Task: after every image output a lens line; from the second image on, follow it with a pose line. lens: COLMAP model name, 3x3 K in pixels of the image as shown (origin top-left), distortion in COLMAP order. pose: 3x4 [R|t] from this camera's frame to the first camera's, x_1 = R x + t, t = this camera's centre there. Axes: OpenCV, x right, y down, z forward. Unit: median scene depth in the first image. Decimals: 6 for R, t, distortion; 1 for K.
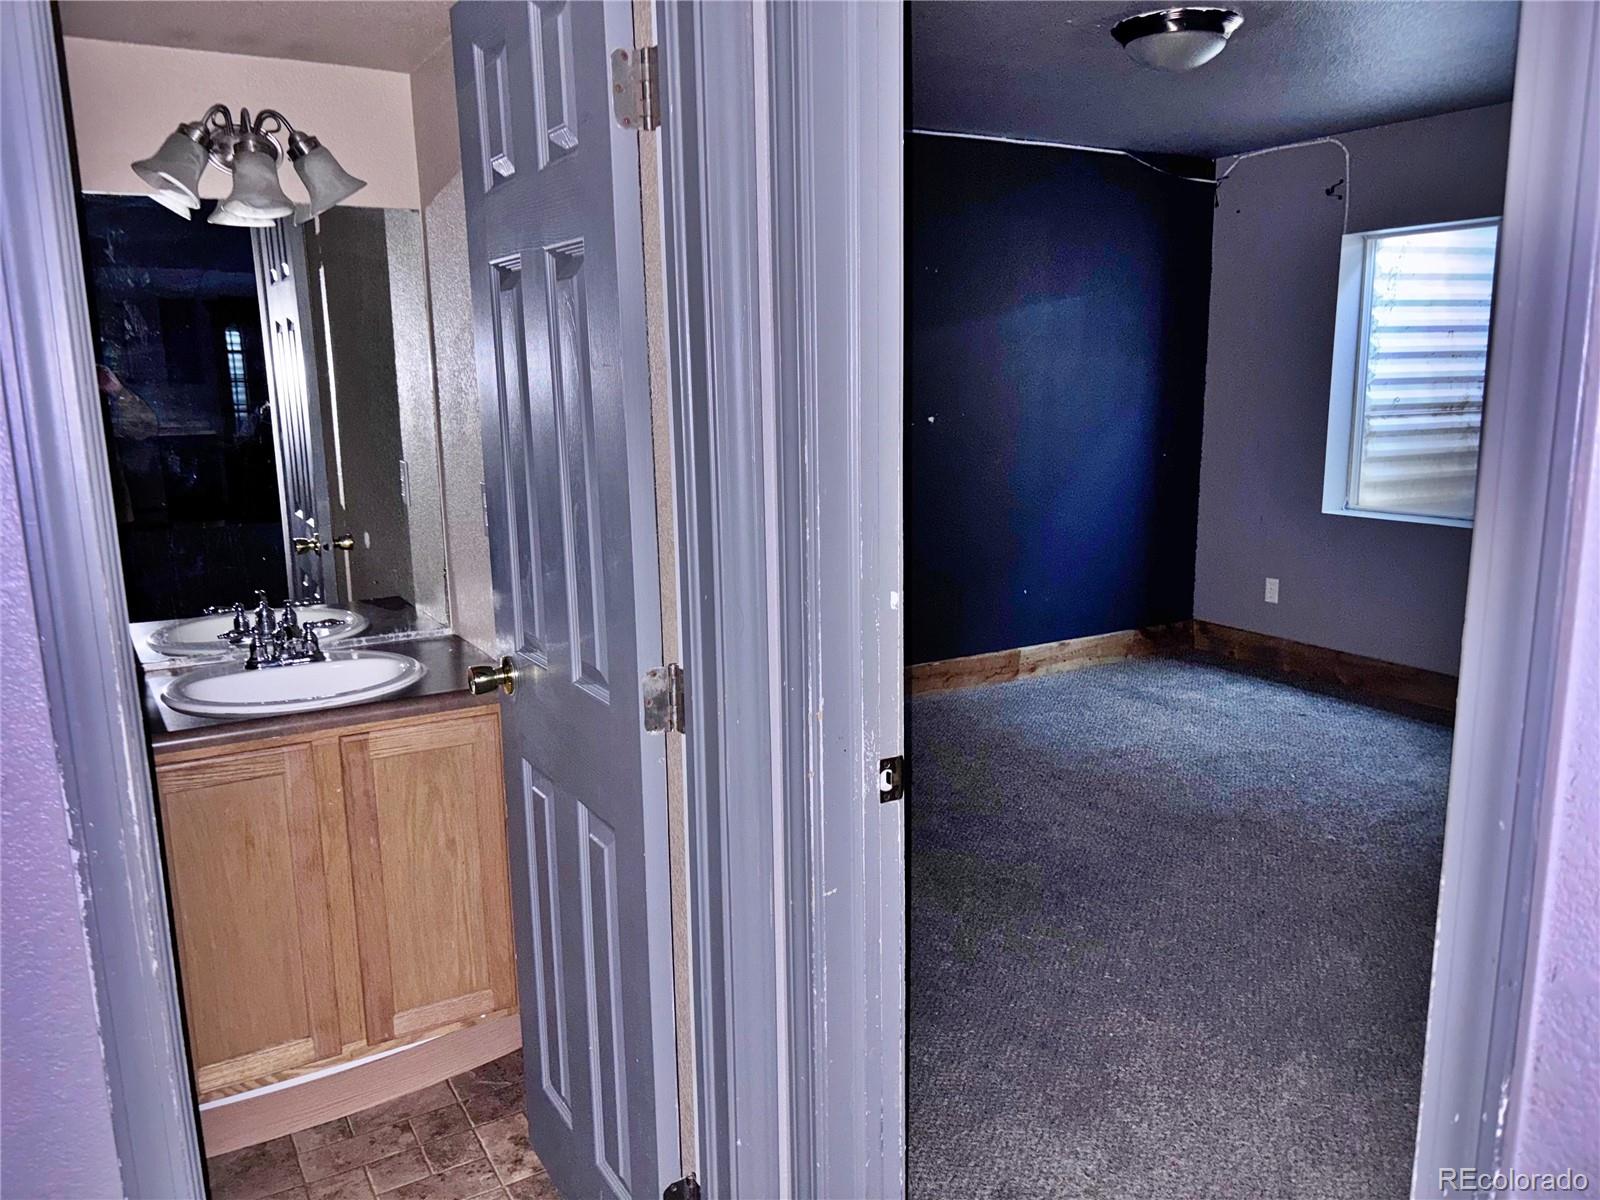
lens RADIAL K [[1213.3, 0, 819.9], [0, 1213.3, 604.3], [0, 0, 1]] dist [0.009544, 0.001539]
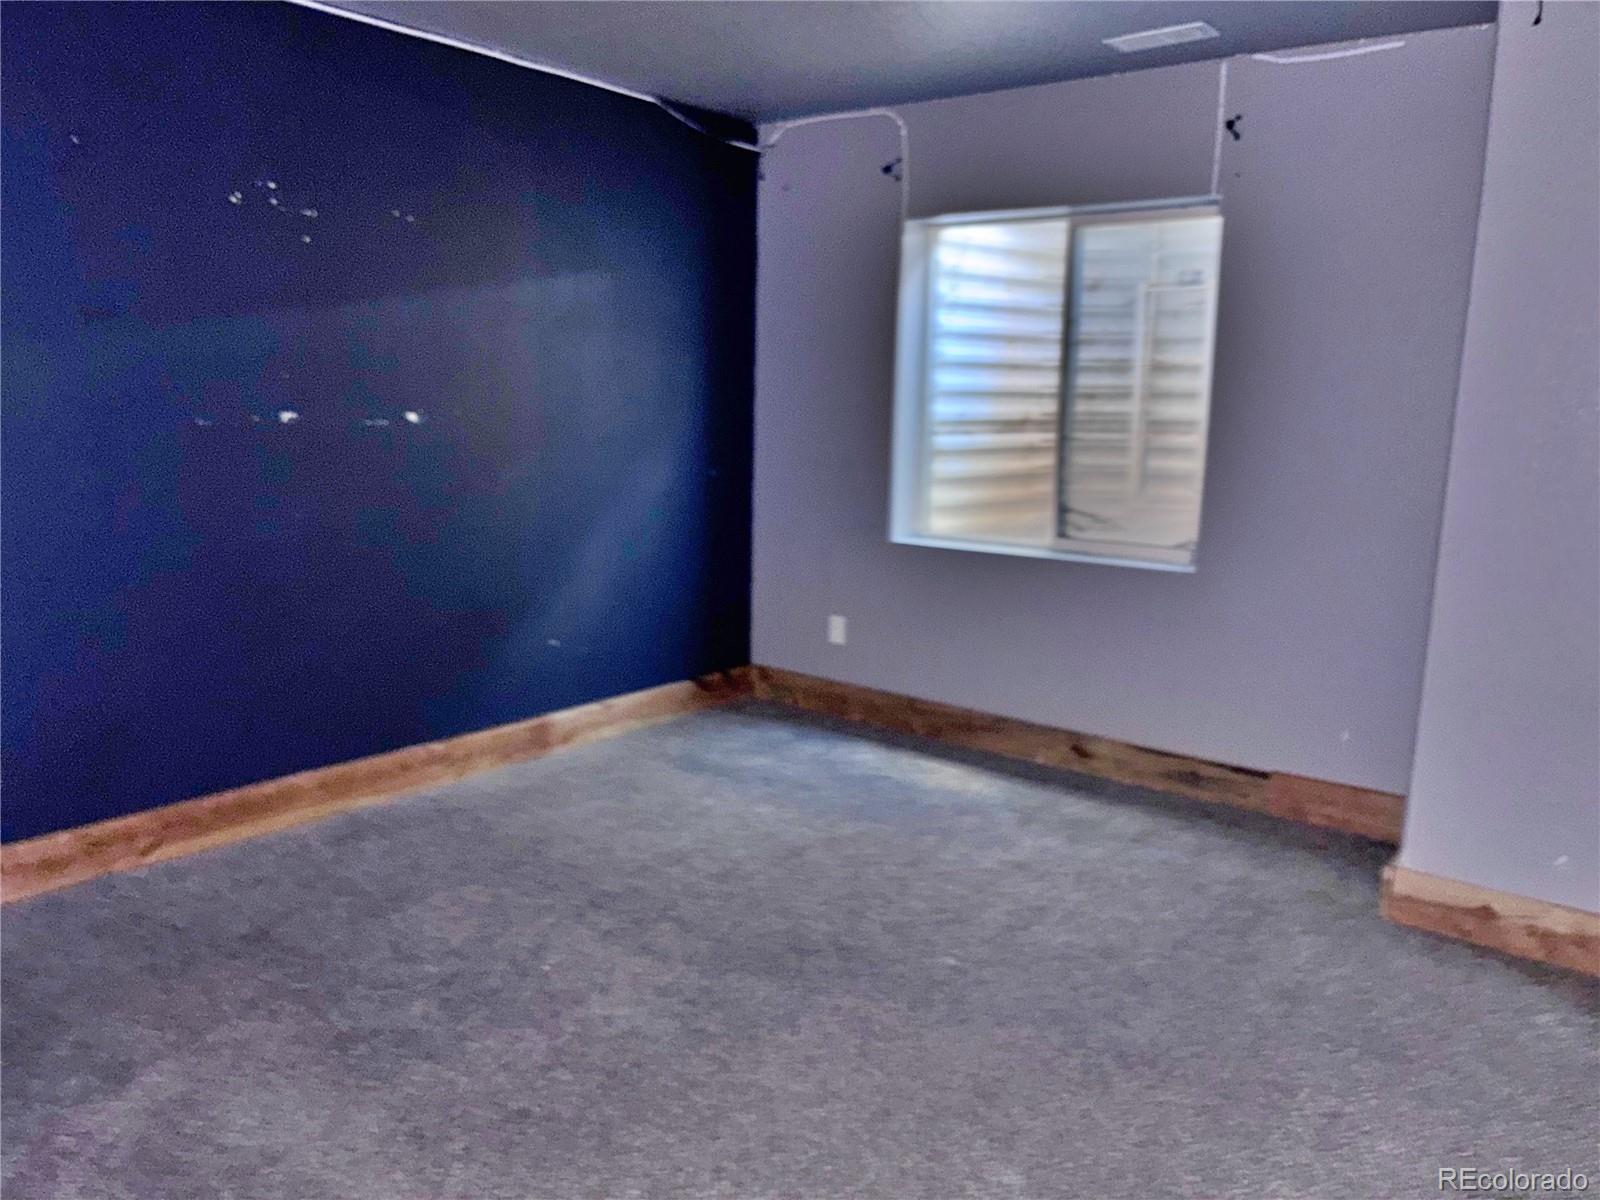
lens RADIAL K [[1213.3, 0, 819.9], [0, 1213.3, 604.3], [0, 0, 1]] dist [0.009544, 0.001539]
pose [[0.932491, -0.035177, 0.359477, 0.051007], [0.044531, 0.998850, -0.017771, -0.017493], [-0.358438, 0.032579, 0.932985, 0.211042]]
